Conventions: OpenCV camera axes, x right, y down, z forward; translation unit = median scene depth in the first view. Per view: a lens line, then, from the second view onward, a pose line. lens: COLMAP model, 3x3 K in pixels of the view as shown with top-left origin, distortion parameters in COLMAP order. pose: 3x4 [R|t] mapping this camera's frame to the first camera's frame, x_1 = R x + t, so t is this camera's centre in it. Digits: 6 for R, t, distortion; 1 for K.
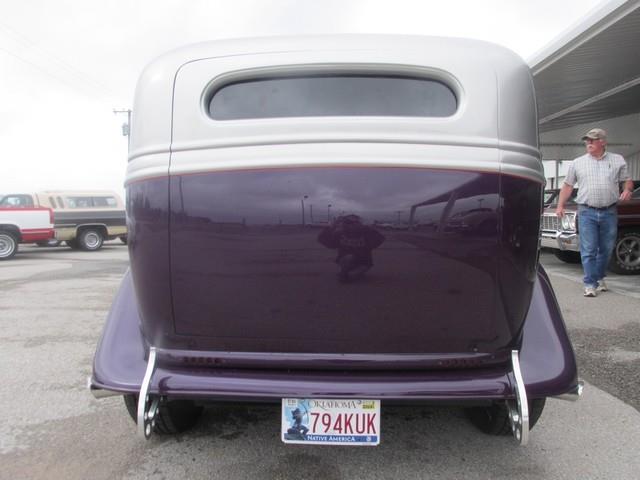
lens RADIAL K [[532.0, 0, 319.0], [0, 532.0, 238.5], [0, 0, 1]] dist [-0.024207, 0.000382]
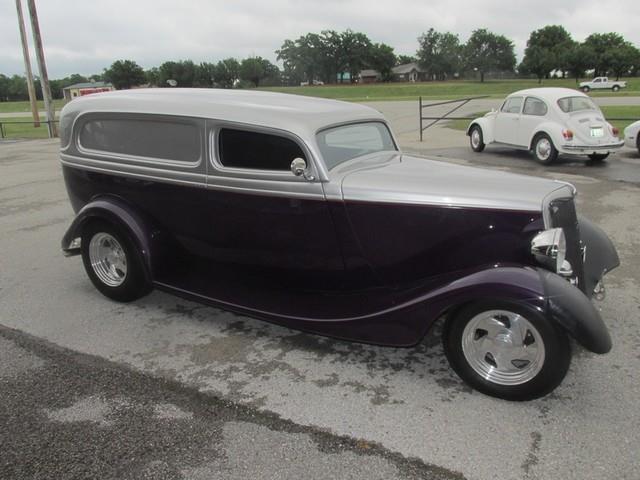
lens RADIAL K [[532.0, 0, 320.4], [0, 532.0, 240.5], [0, 0, 1]] dist [-0.024207, 0.000382]
pose [[-0.480511, 0.251610, -0.840120, 1.624858], [-0.007350, 0.956771, 0.290749, -0.384794], [0.876958, 0.145883, -0.457890, 2.620717]]
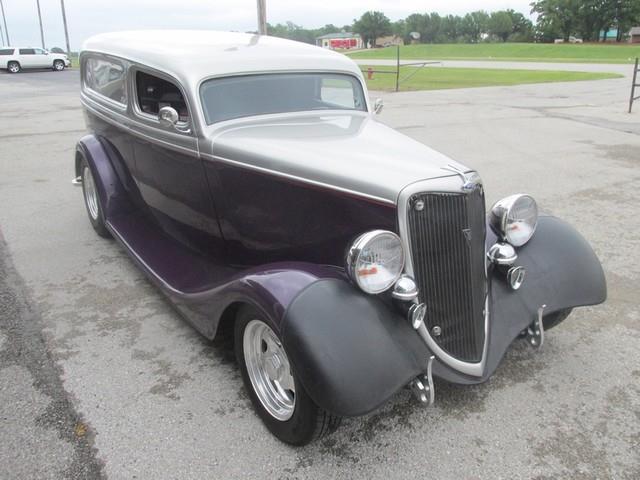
lens RADIAL K [[532.0, 0, 320.9], [0, 532.0, 239.0], [0, 0, 1]] dist [-0.024207, 0.000382]
pose [[-0.809803, 0.197519, -0.552455, 0.861801], [-0.025457, 0.928910, 0.369428, -0.367690], [0.586150, 0.313228, -0.747206, 3.159070]]
